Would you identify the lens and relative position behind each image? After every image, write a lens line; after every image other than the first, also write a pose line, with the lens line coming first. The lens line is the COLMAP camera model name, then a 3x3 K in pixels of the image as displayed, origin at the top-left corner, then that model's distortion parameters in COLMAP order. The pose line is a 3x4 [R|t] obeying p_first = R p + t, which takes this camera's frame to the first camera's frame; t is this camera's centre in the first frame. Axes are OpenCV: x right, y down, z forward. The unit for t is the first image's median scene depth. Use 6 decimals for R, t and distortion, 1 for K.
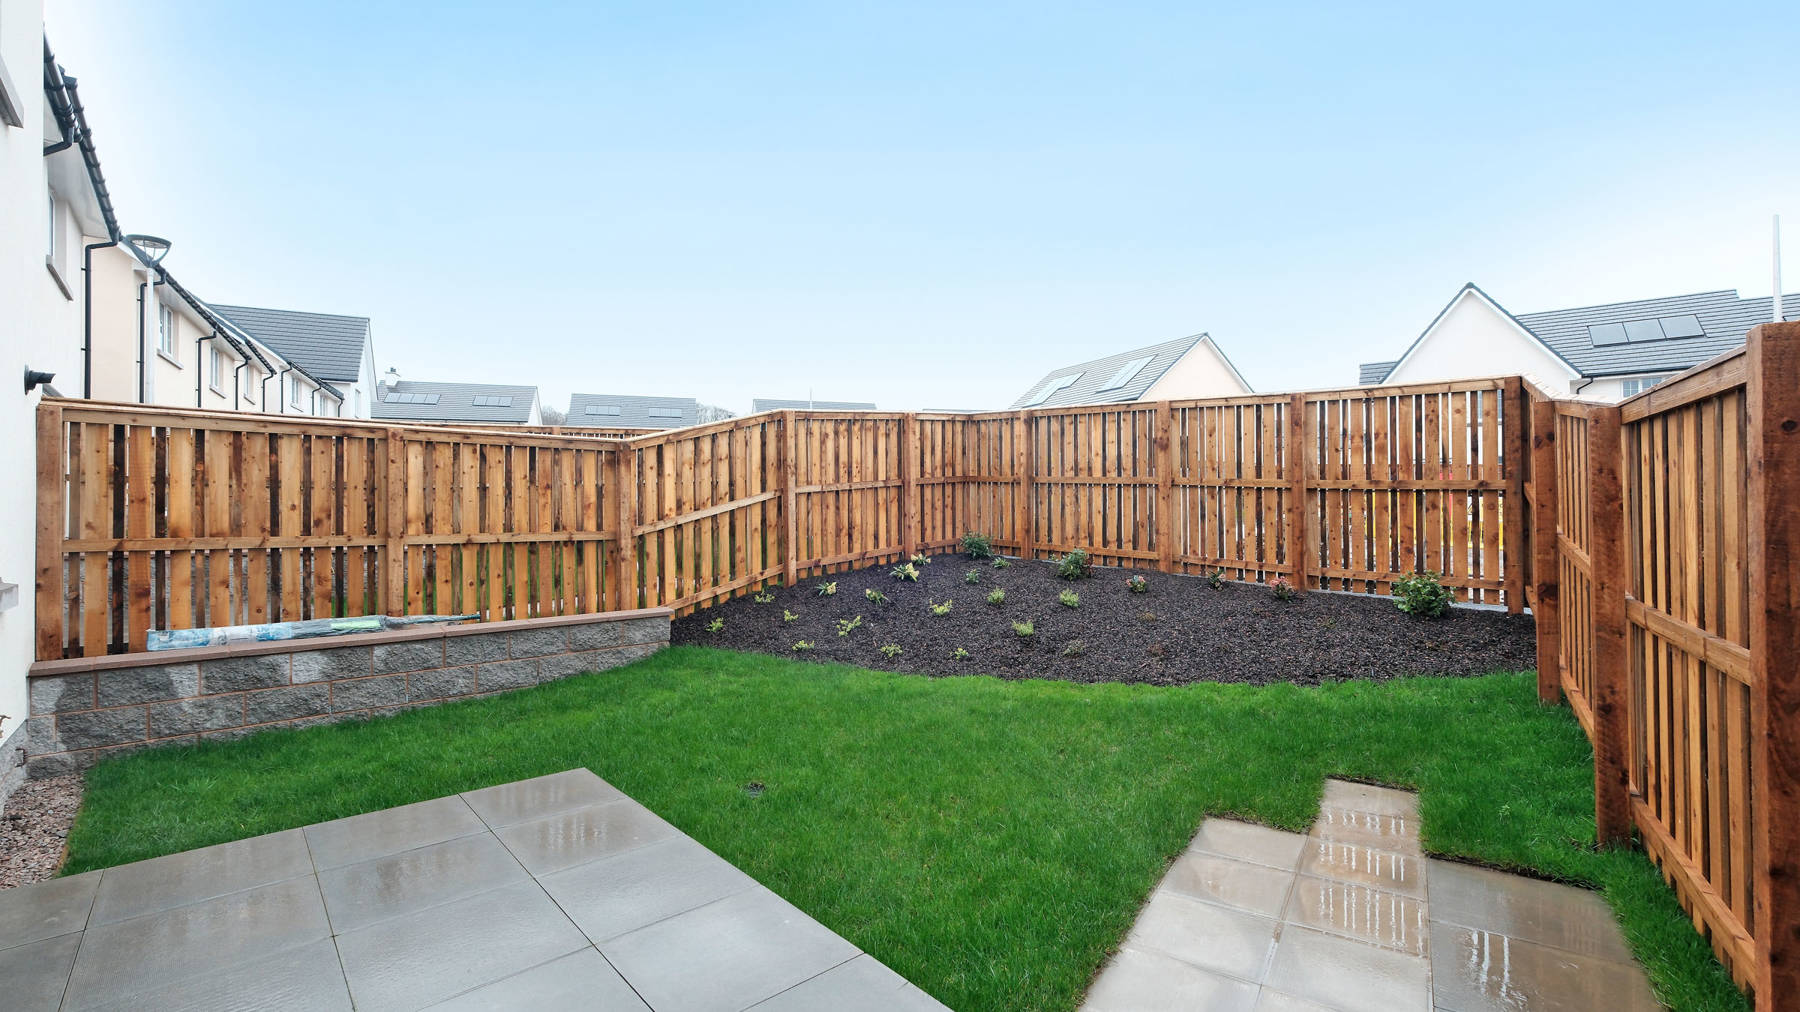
lens RADIAL K [[784.5, 0, 900.0], [0, 784.5, 506.0], [0, 0, 1]] dist [-0.000666, -0.000091]
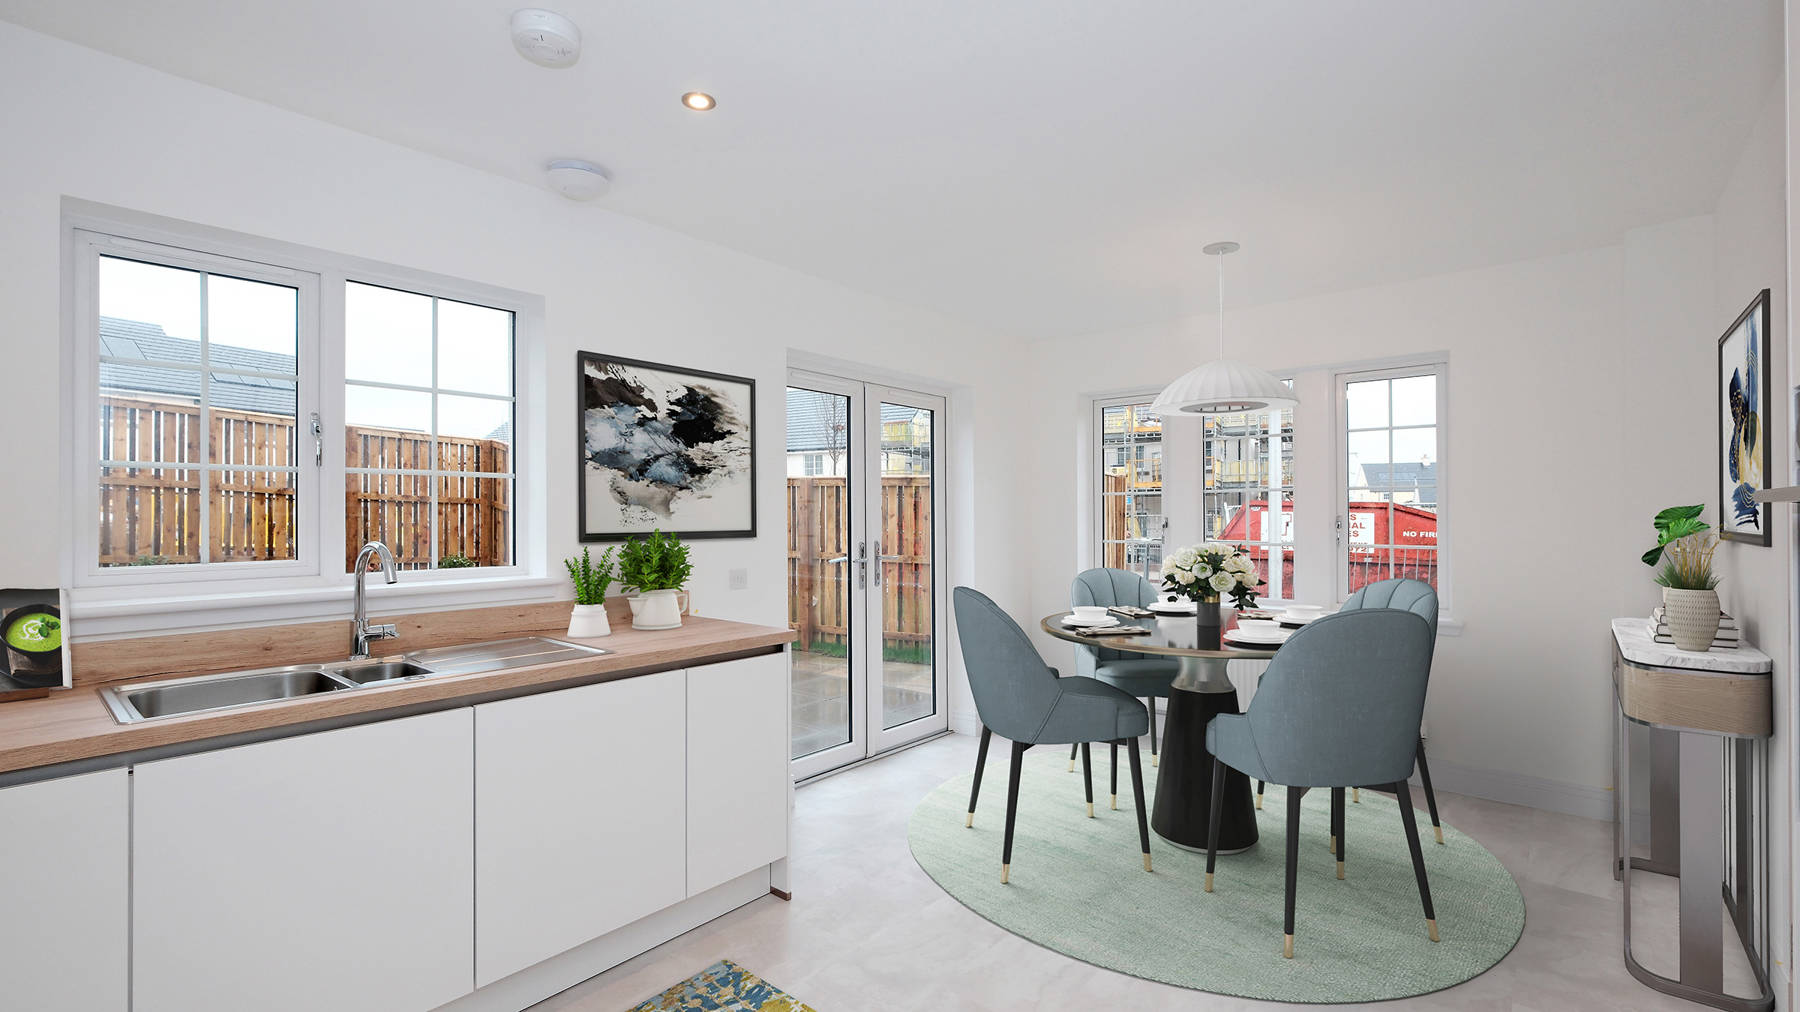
lens RADIAL K [[794.9, 0, 900.0], [0, 794.9, 506.0], [0, 0, 1]] dist [-0.076498, -0.000112]
pose [[-0.138898, 0.017566, 0.990151, -0.883181], [-0.007365, 0.999797, -0.018770, 0.007703], [-0.990279, -0.009900, -0.138740, 0.260341]]
